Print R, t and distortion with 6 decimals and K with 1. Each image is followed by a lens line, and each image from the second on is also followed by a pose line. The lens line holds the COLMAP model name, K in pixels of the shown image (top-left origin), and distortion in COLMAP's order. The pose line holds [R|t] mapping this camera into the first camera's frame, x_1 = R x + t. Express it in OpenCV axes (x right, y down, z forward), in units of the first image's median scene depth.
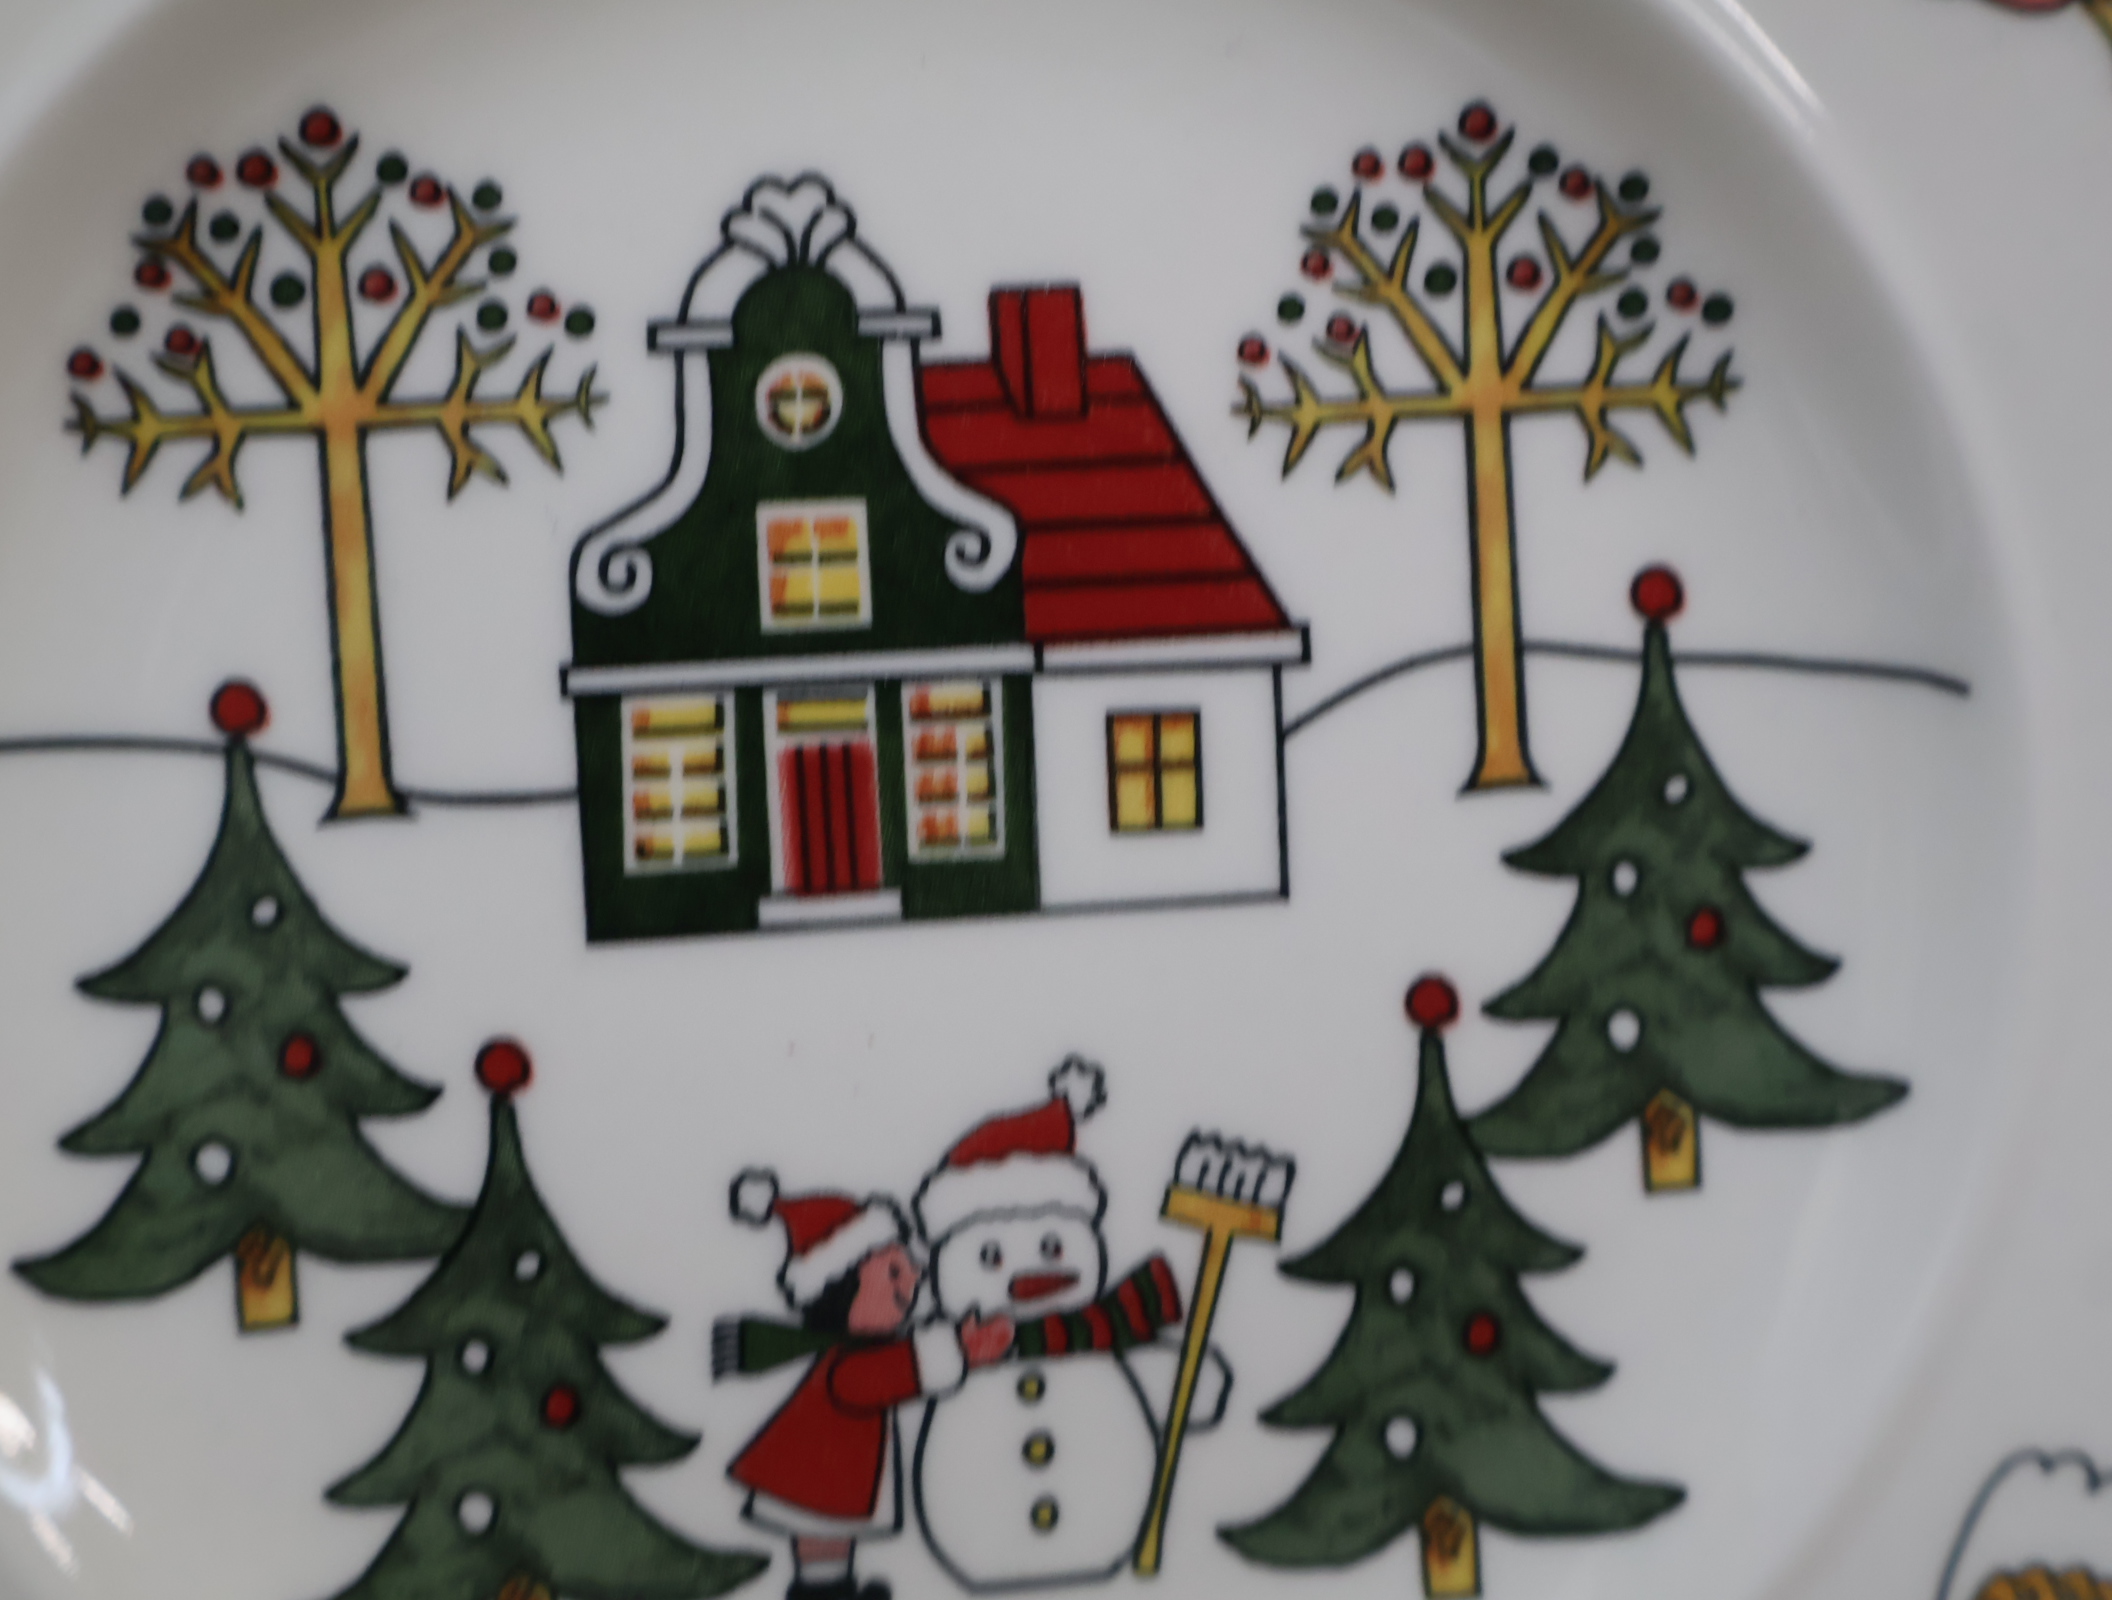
lens RADIAL K [[2866.0, 0, 1056.0], [0, 2866.0, 800.0], [0, 0, 1]] dist [0.004237, 0.048837]
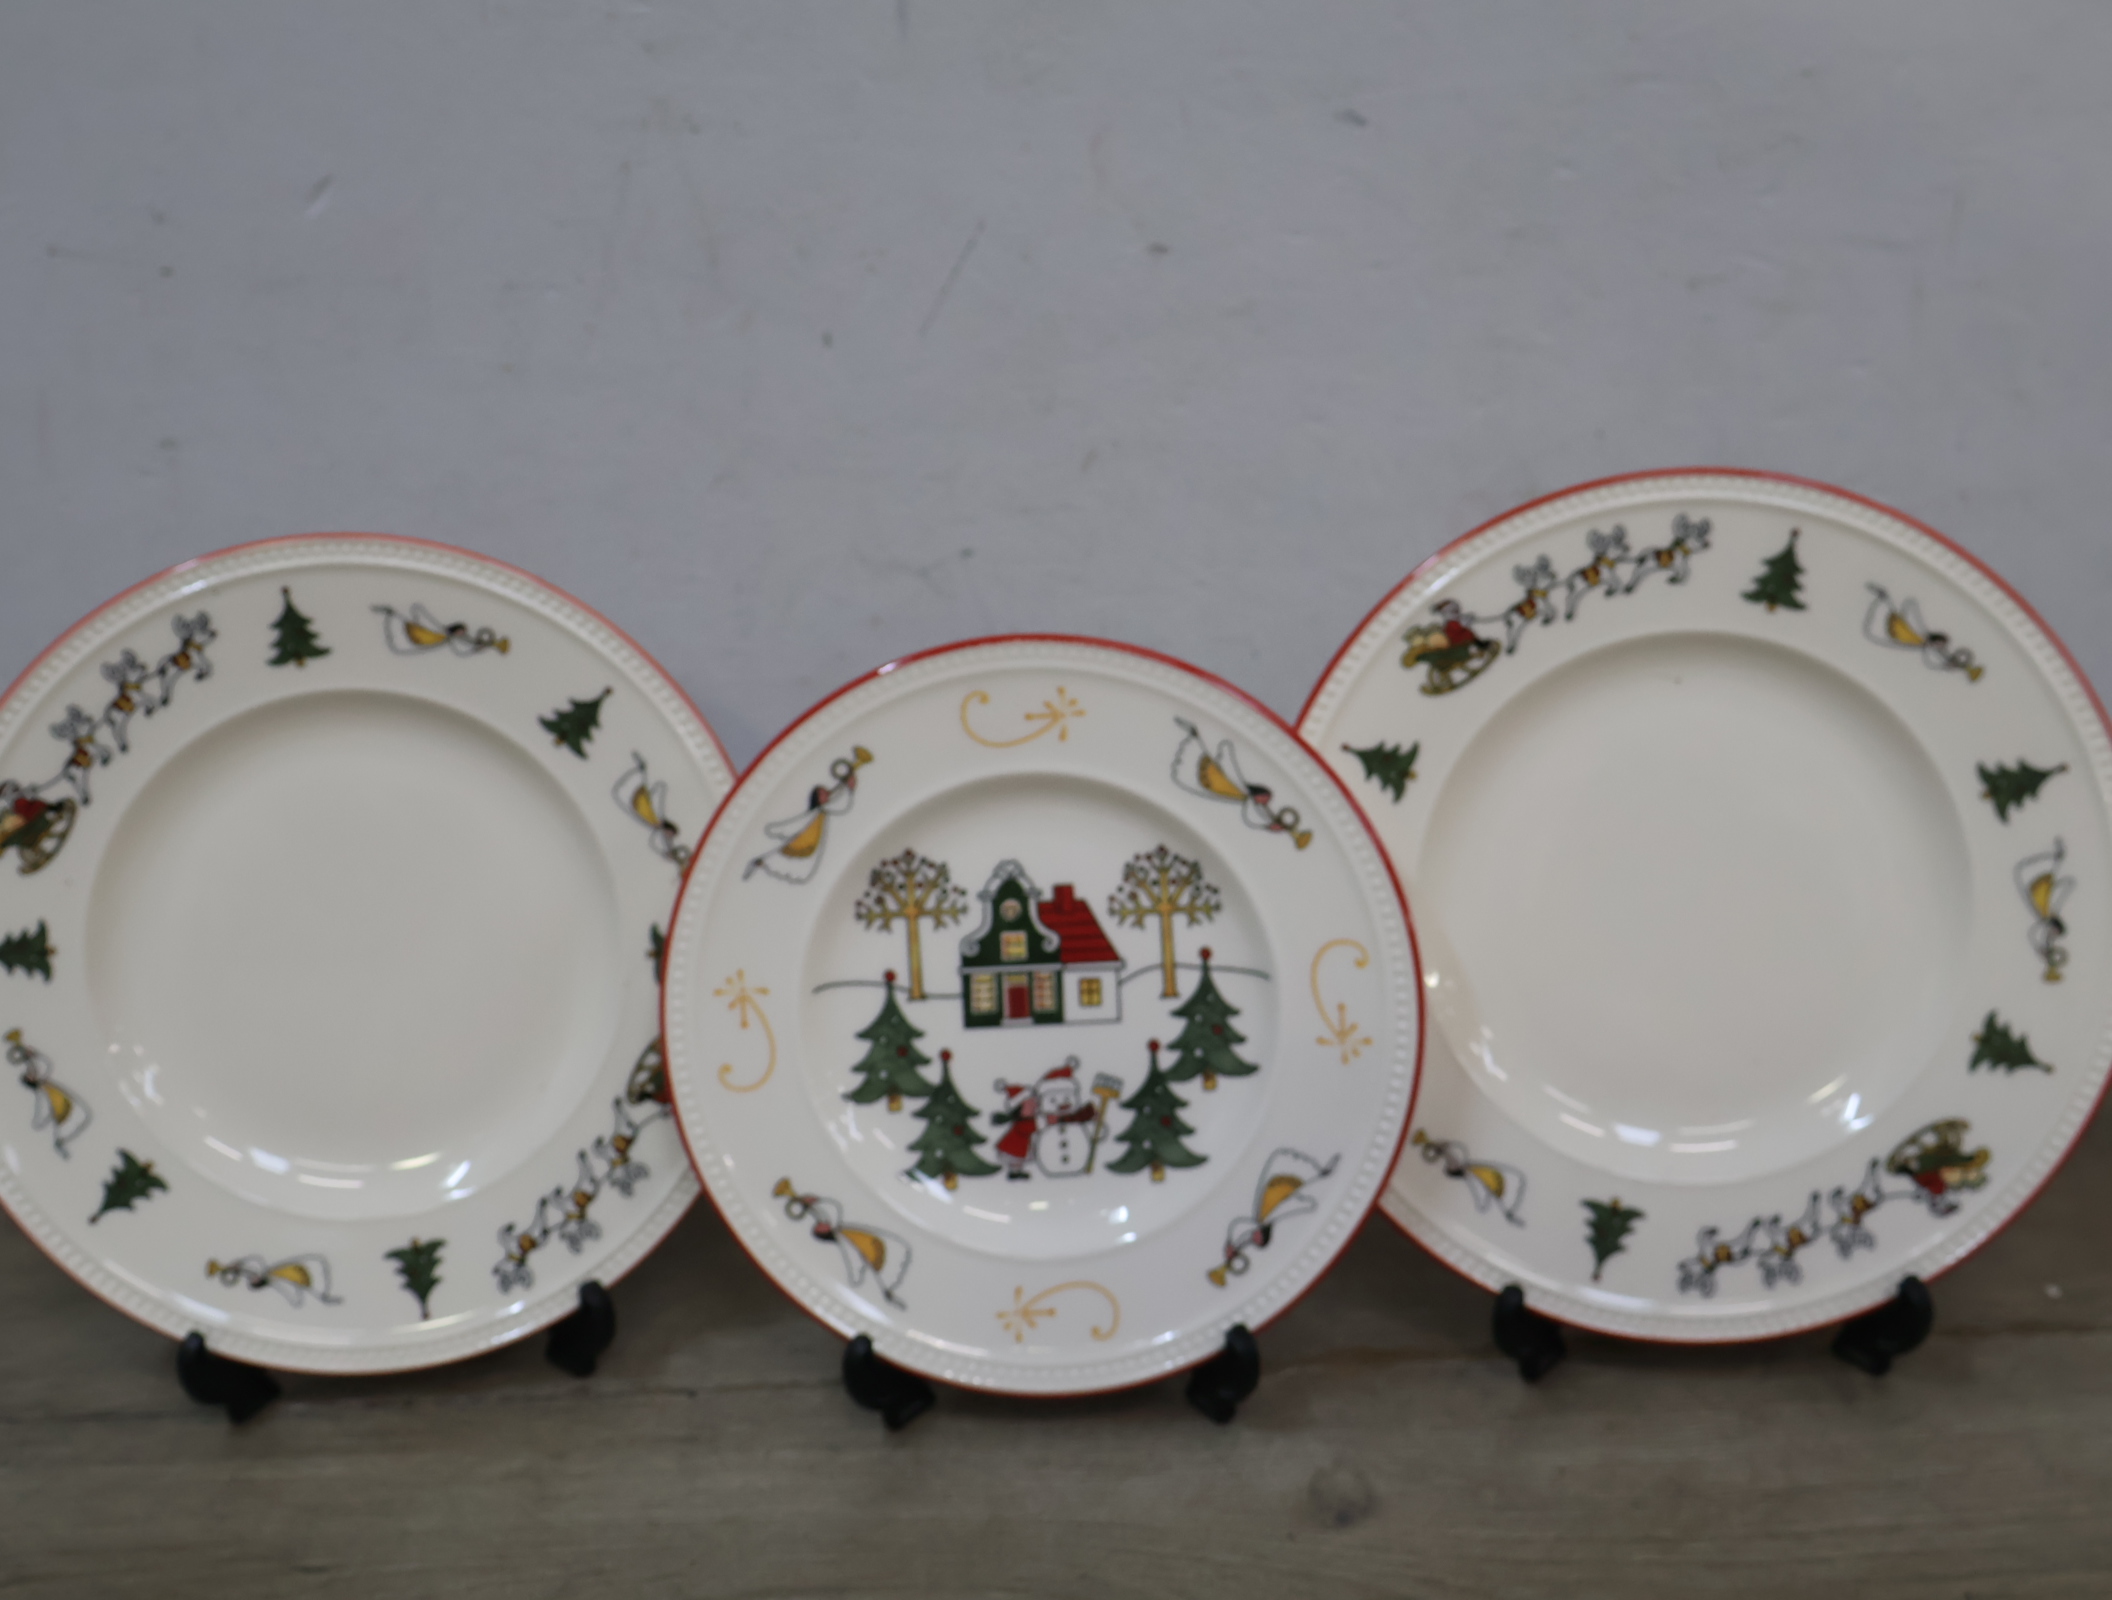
lens RADIAL K [[2866.0, 0, 1056.0], [0, 2866.0, 800.0], [0, 0, 1]] dist [0.004237, 0.048837]
pose [[0.986199, 0.009552, -0.165290, 0.716032], [-0.008441, 0.999937, 0.007425, -0.341604], [0.165351, -0.005927, 0.986217, -3.397867]]
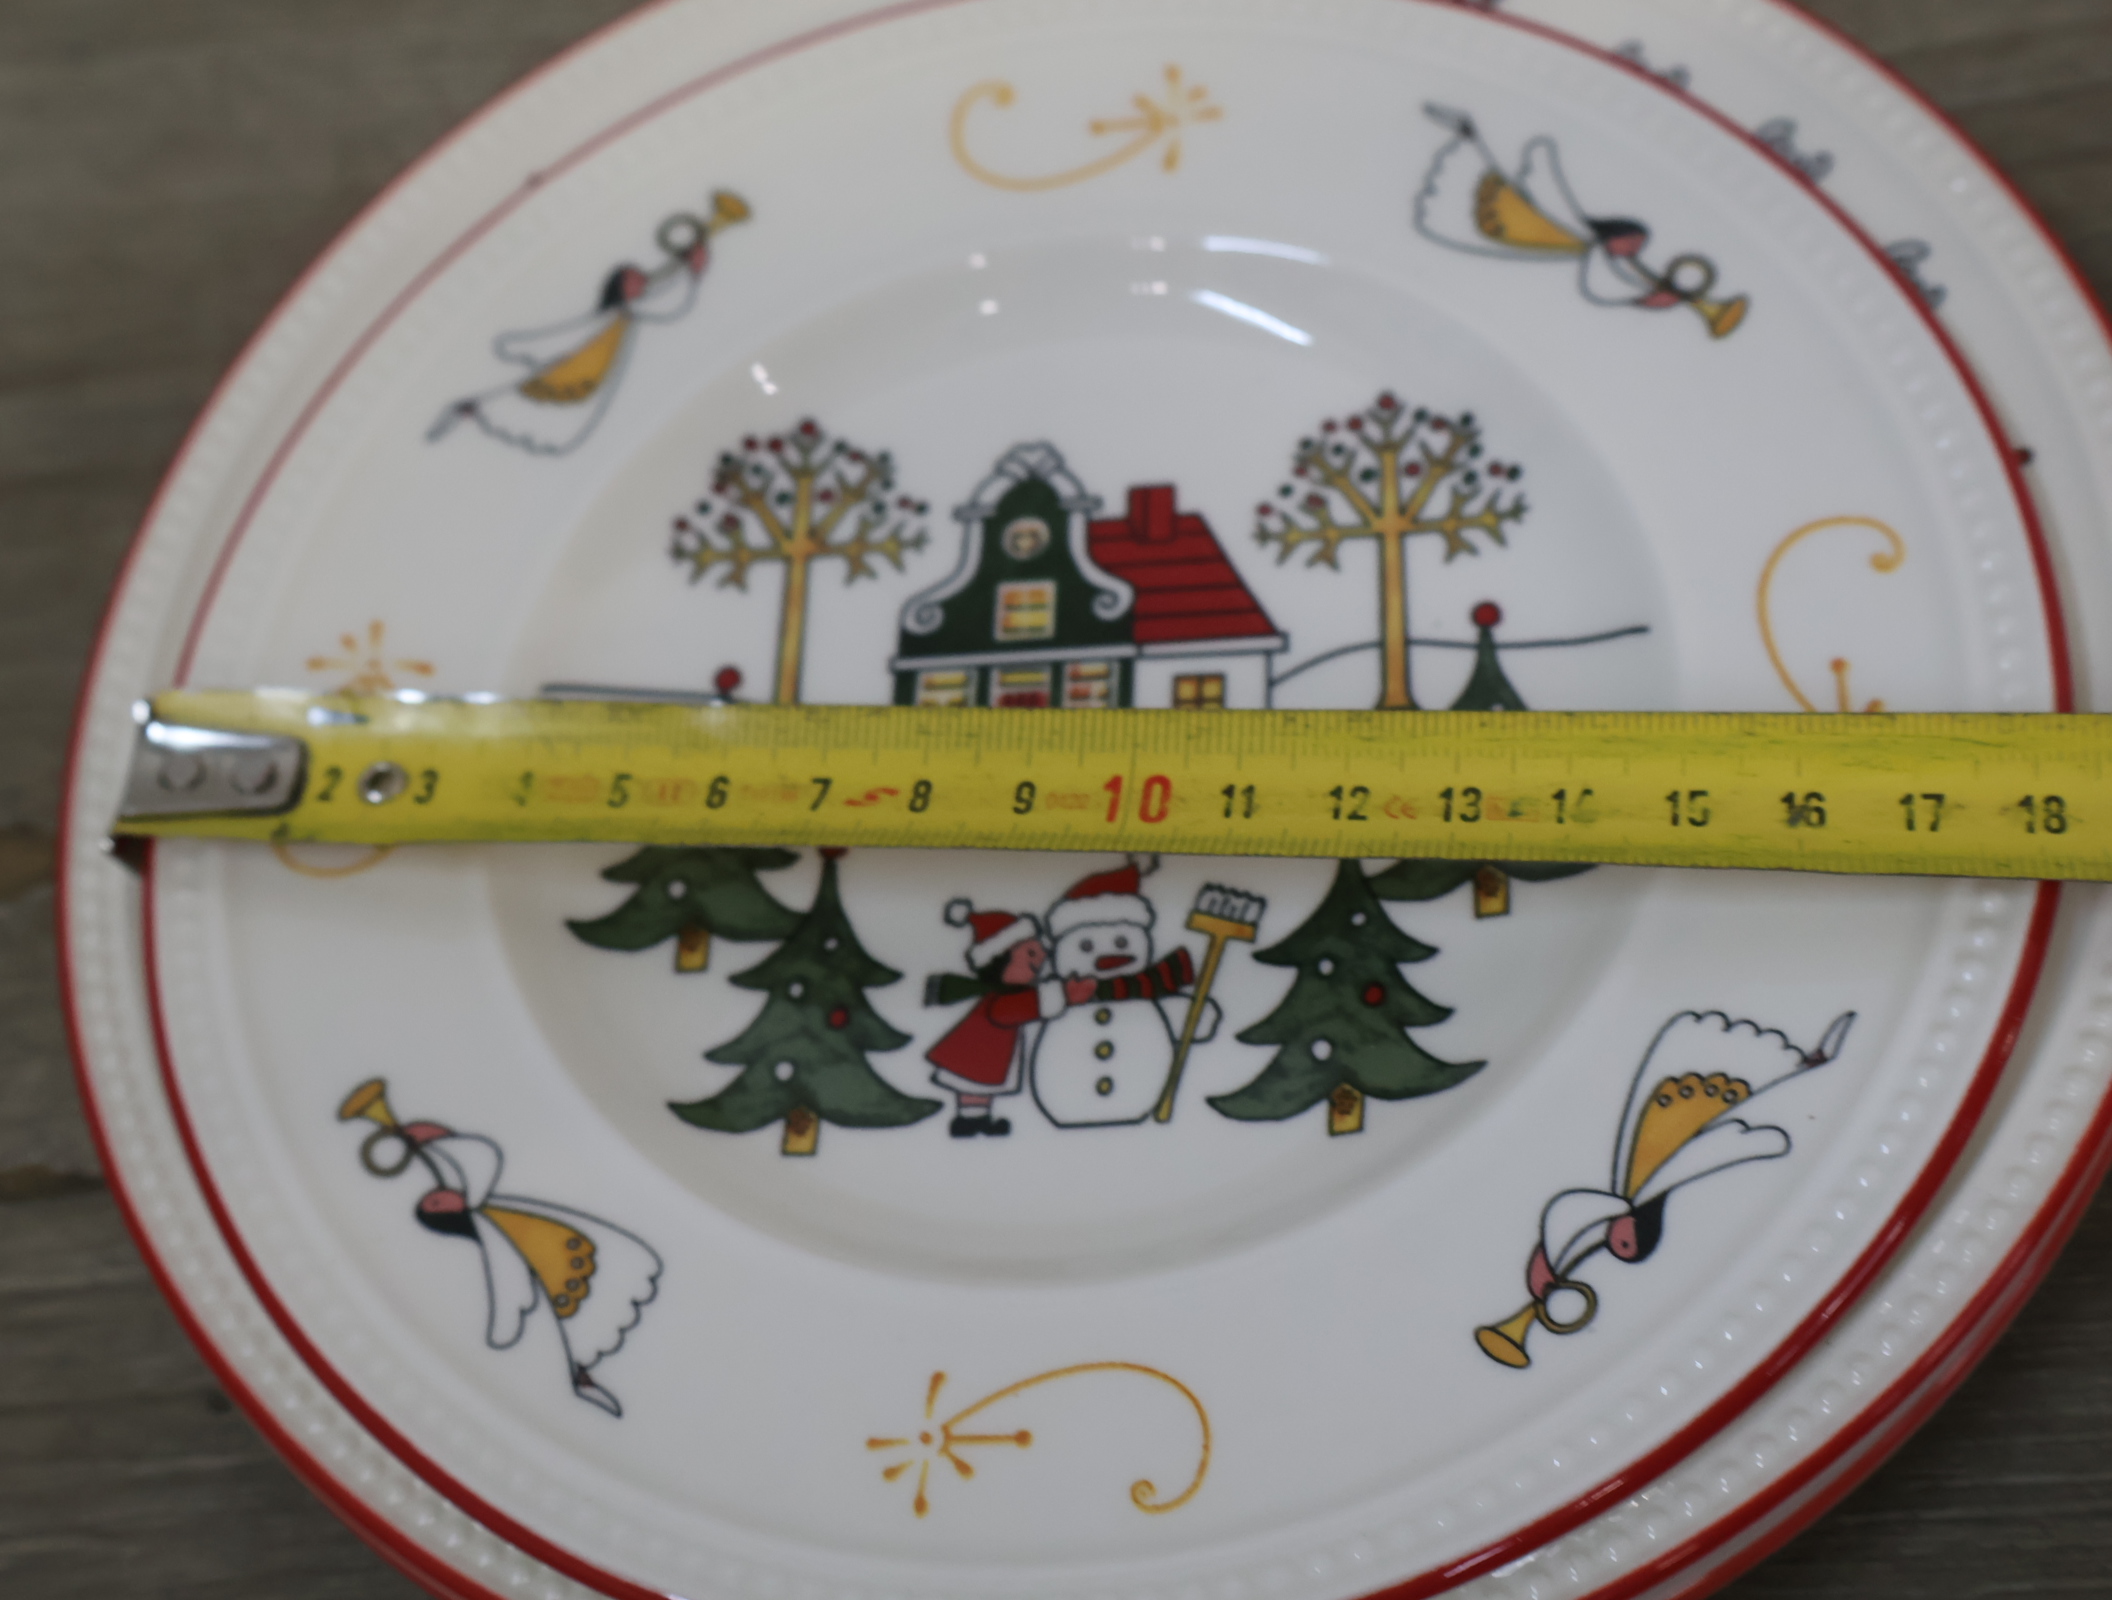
lens RADIAL K [[2855.4, 0, 1052.3], [0, 2855.4, 806.5], [0, 0, 1]] dist [0.013644, -0.033105]
pose [[0.962216, -0.045644, -0.268436, 0.427591], [-0.101678, 0.854305, -0.509730, 0.975924], [0.252592, 0.517764, 0.817385, -0.463230]]
